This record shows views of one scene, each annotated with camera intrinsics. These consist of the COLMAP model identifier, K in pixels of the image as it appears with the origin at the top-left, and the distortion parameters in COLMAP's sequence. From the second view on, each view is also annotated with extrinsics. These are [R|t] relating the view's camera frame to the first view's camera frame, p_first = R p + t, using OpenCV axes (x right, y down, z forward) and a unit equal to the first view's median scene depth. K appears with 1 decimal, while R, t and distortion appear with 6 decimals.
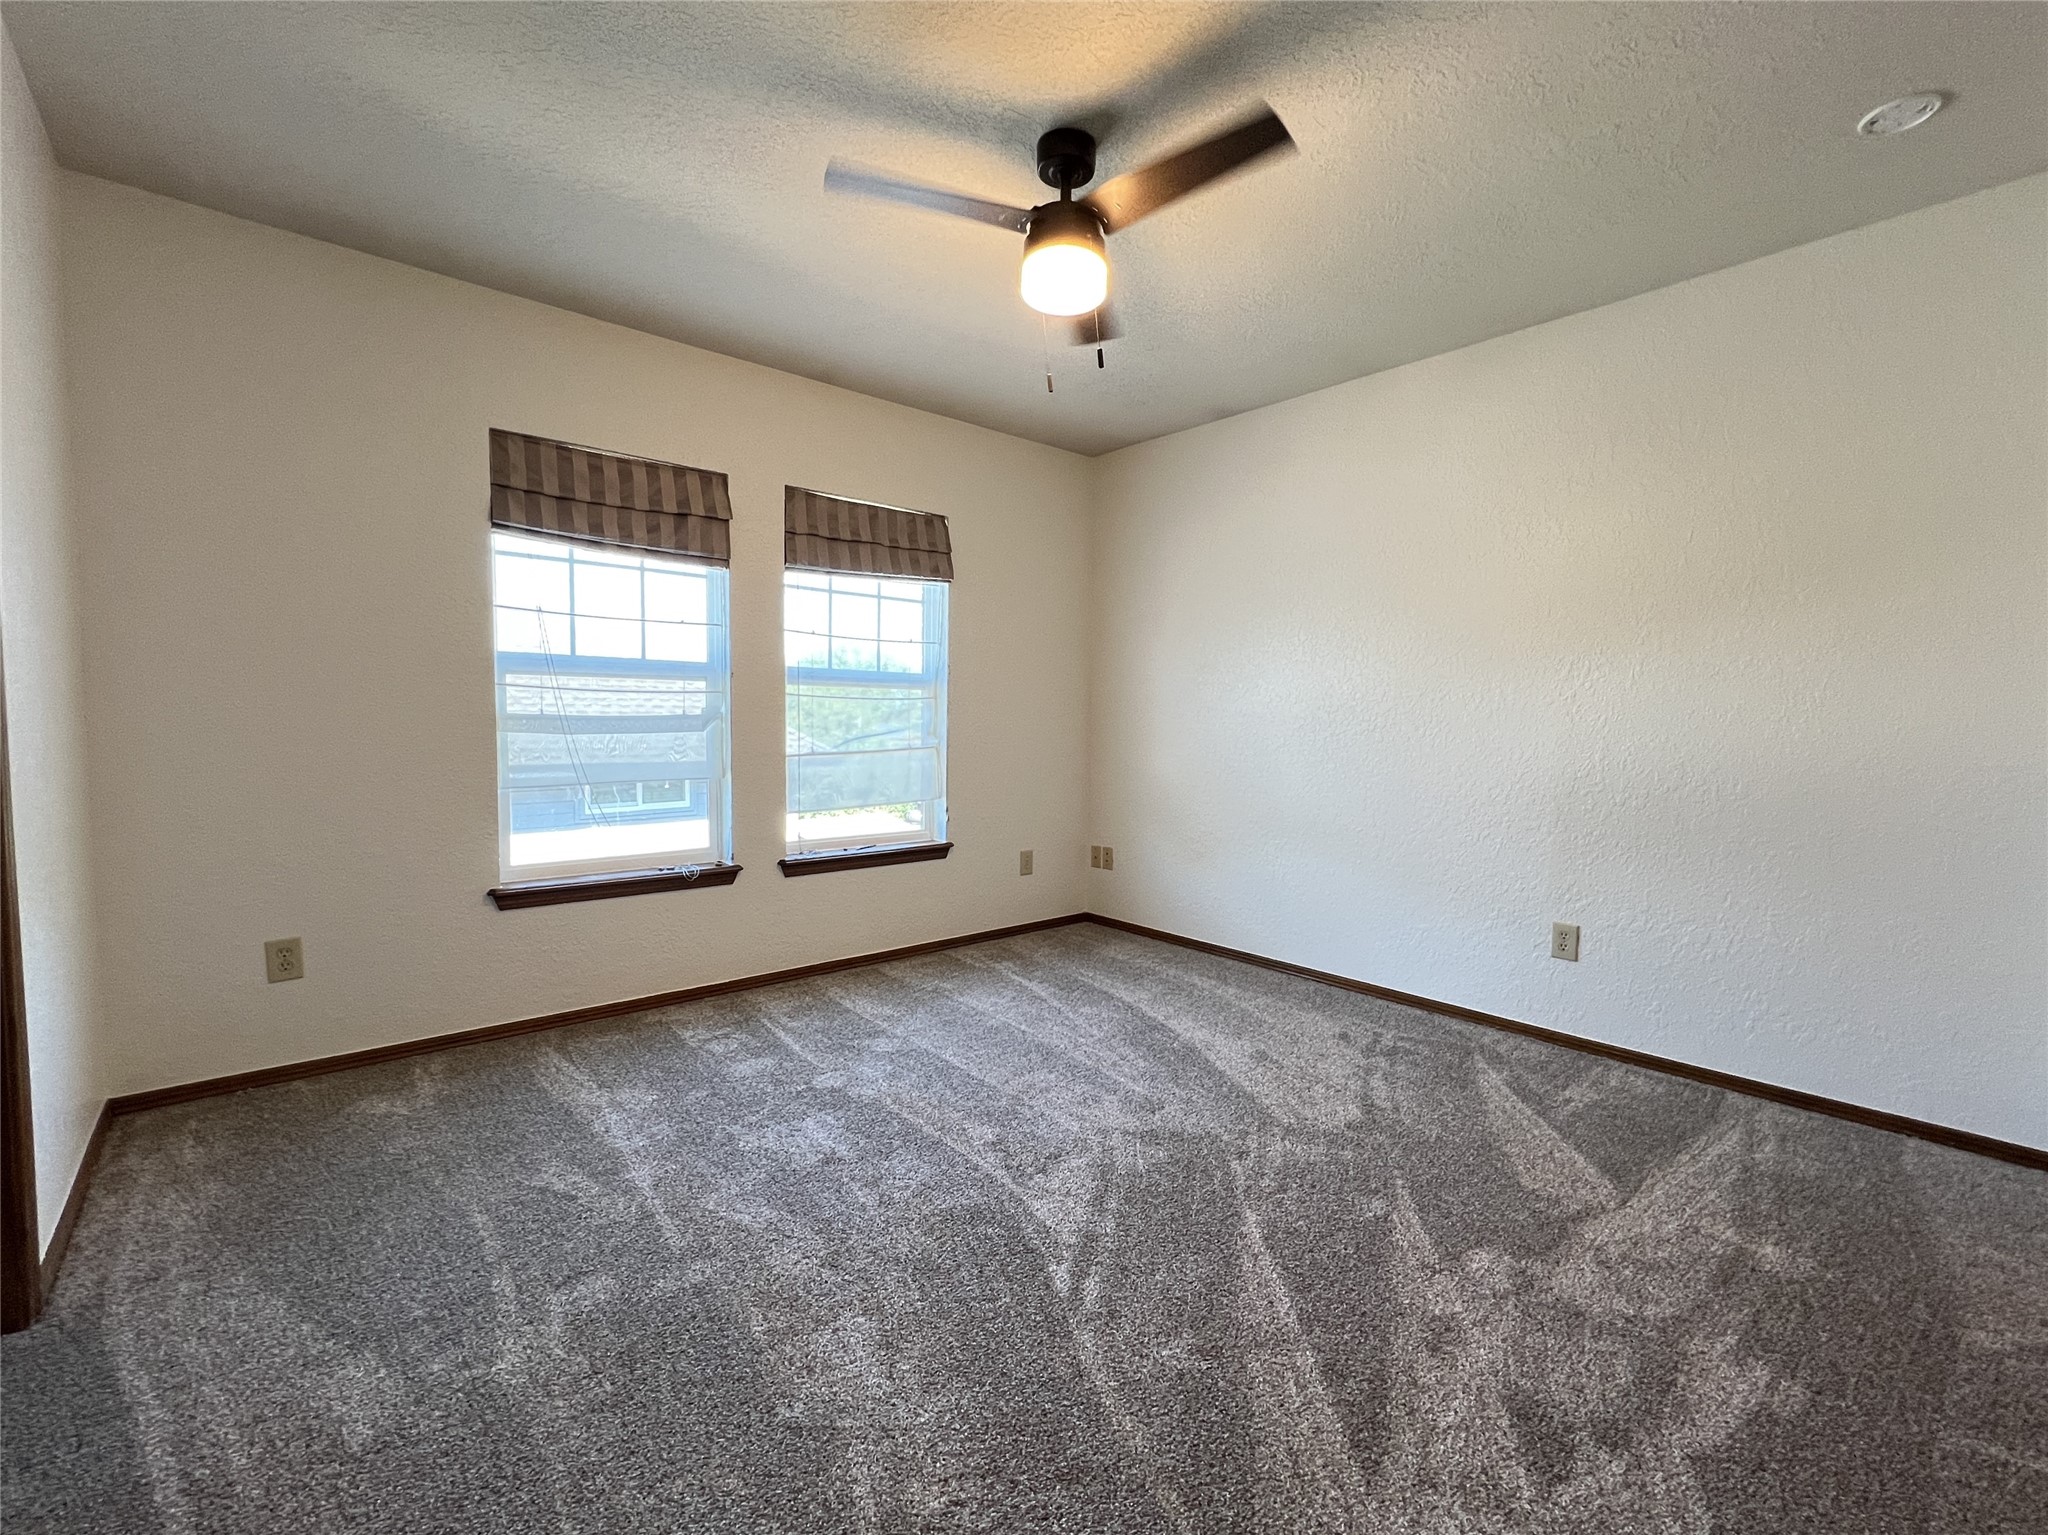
lens RADIAL K [[879.1, 0, 1022.8], [0, 879.1, 762.6], [0, 0, 1]] dist [-0.000661, 0.000178]
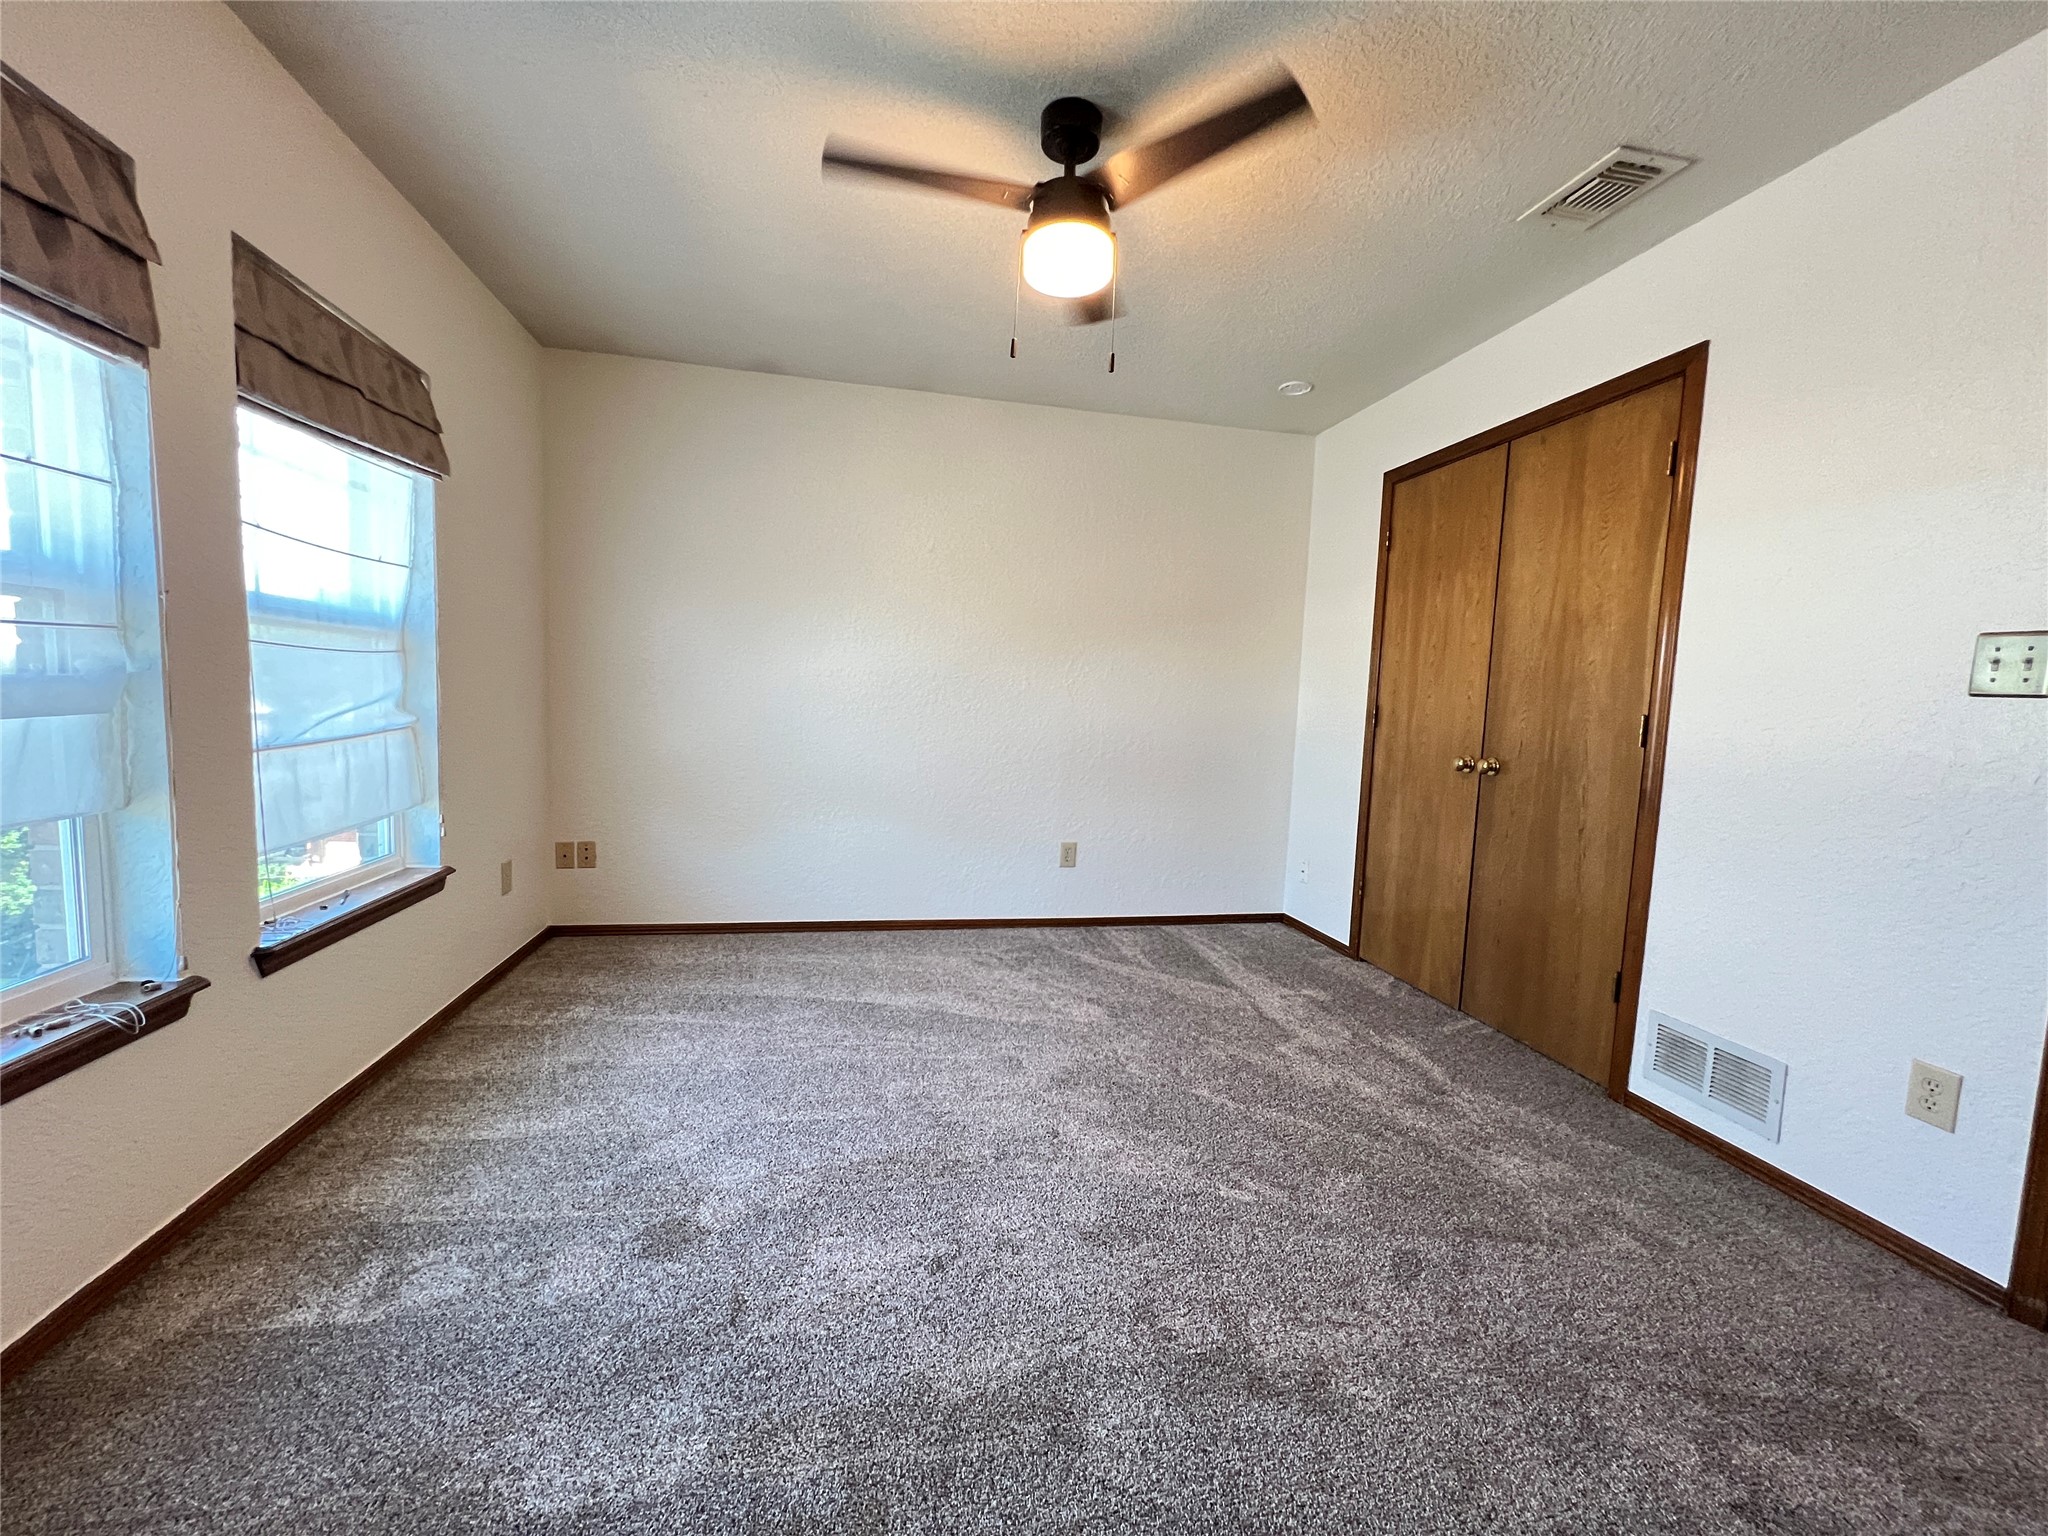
lens RADIAL K [[818.7, 0, 1026.8], [0, 818.7, 768.6], [0, 0, 1]] dist [-0.002022, 0.001040]
pose [[0.486854, -0.070995, 0.870594, -0.559889], [0.013038, 0.997171, 0.074026, -0.035696], [-0.873386, -0.024689, 0.486402, 0.406760]]
